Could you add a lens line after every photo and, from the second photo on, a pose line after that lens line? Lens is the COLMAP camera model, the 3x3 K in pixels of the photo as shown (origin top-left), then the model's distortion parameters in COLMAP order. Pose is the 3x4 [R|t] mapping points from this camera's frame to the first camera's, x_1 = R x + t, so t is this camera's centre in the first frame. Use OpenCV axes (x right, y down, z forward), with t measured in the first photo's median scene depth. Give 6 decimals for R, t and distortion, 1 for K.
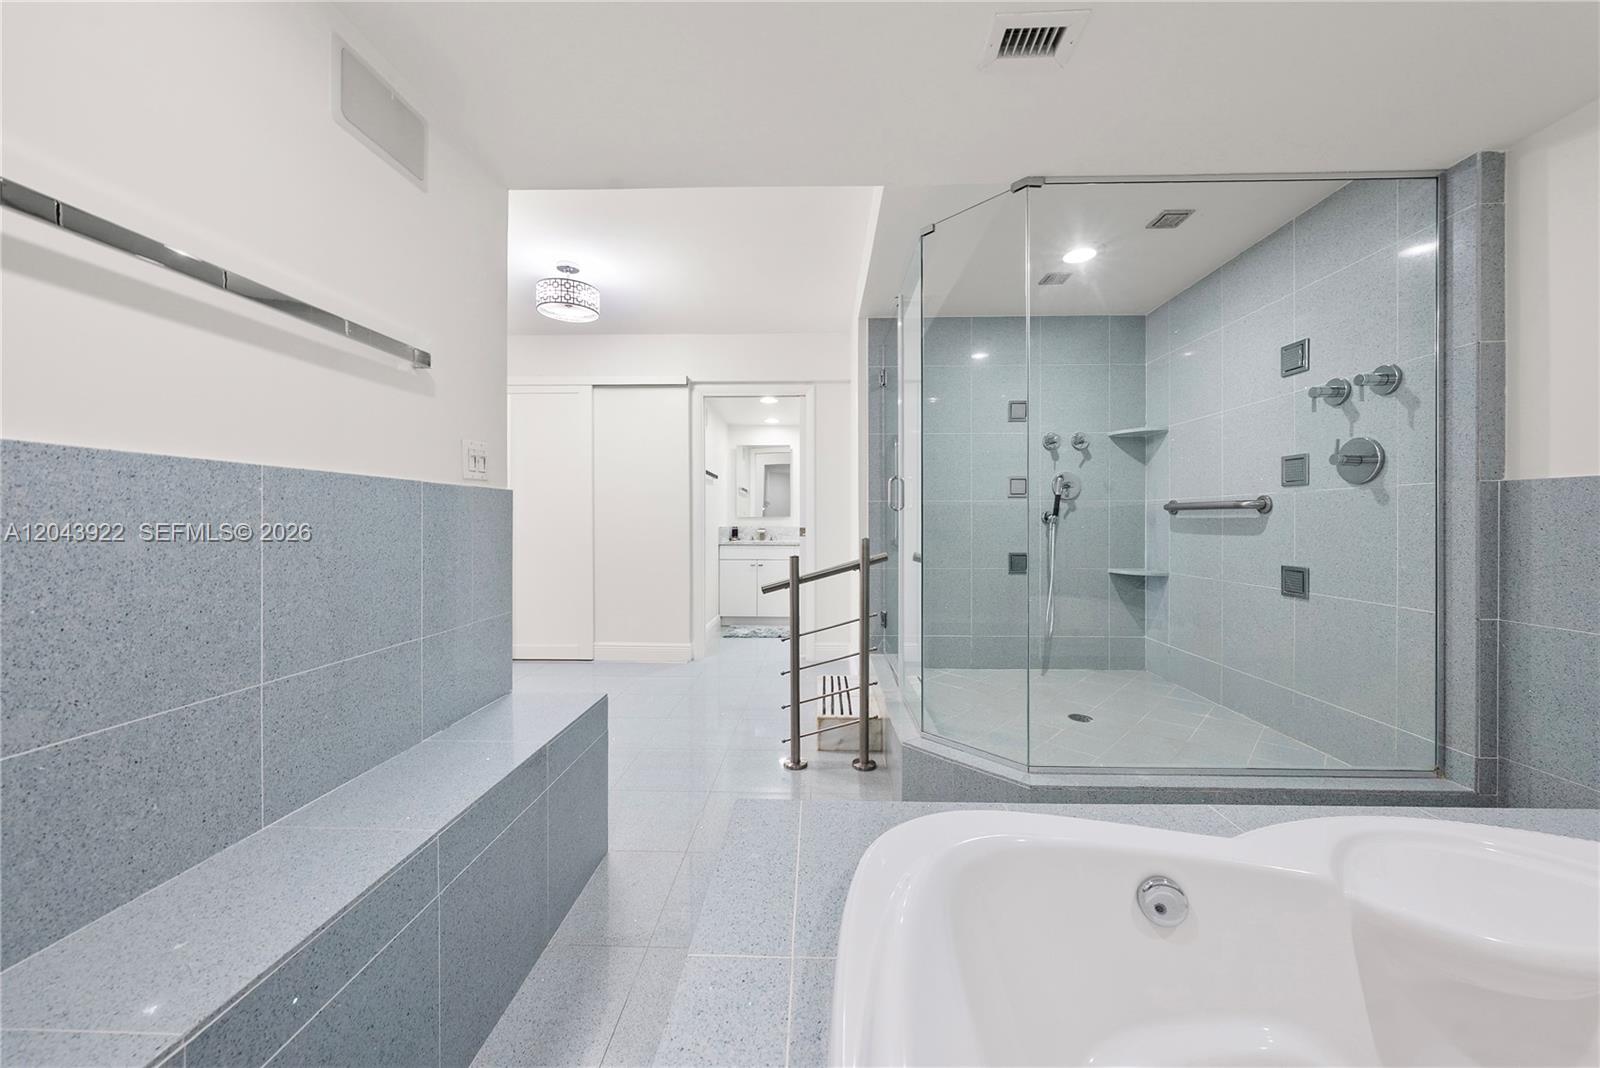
lens RADIAL K [[541.1, 0, 815.7], [0, 541.1, 524.1], [0, 0, 1]] dist [0.000358, 0.000037]
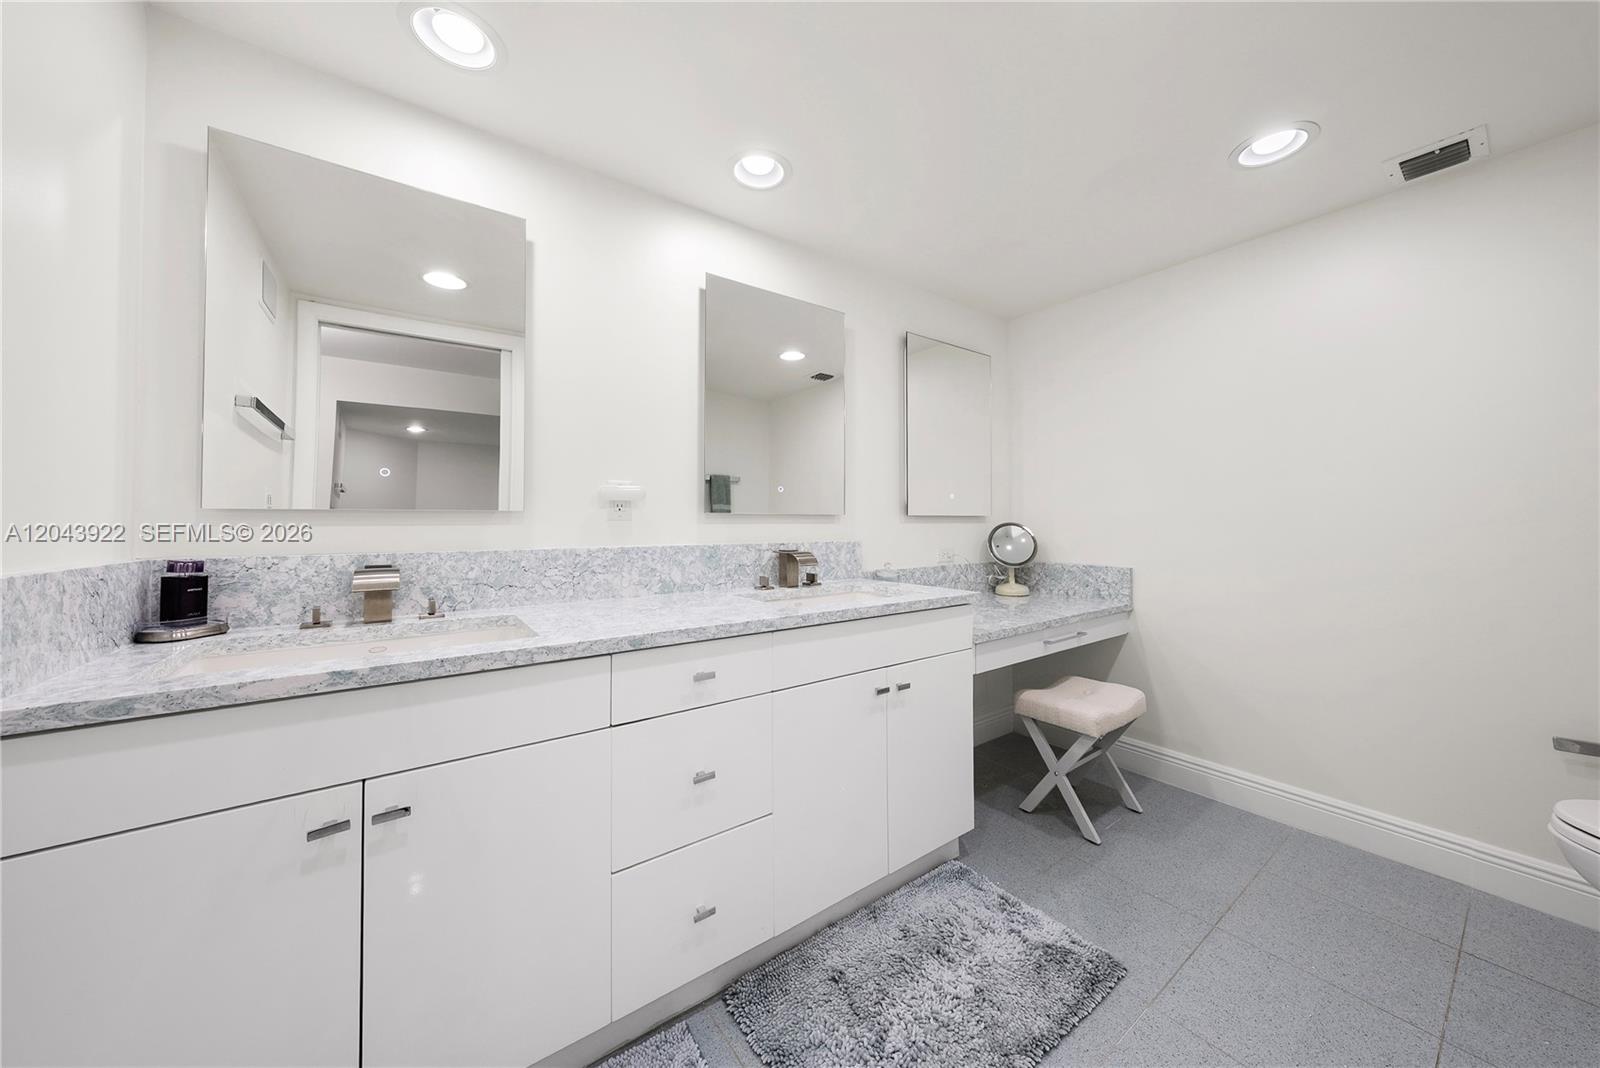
lens RADIAL K [[541.1, 0, 815.7], [0, 541.1, 524.1], [0, 0, 1]] dist [0.000358, 0.000037]
pose [[0.794598, 0.008183, 0.607081, -0.090226], [-0.002066, 0.999940, -0.010774, -0.006562], [-0.607133, 0.007307, 0.794567, 0.718033]]
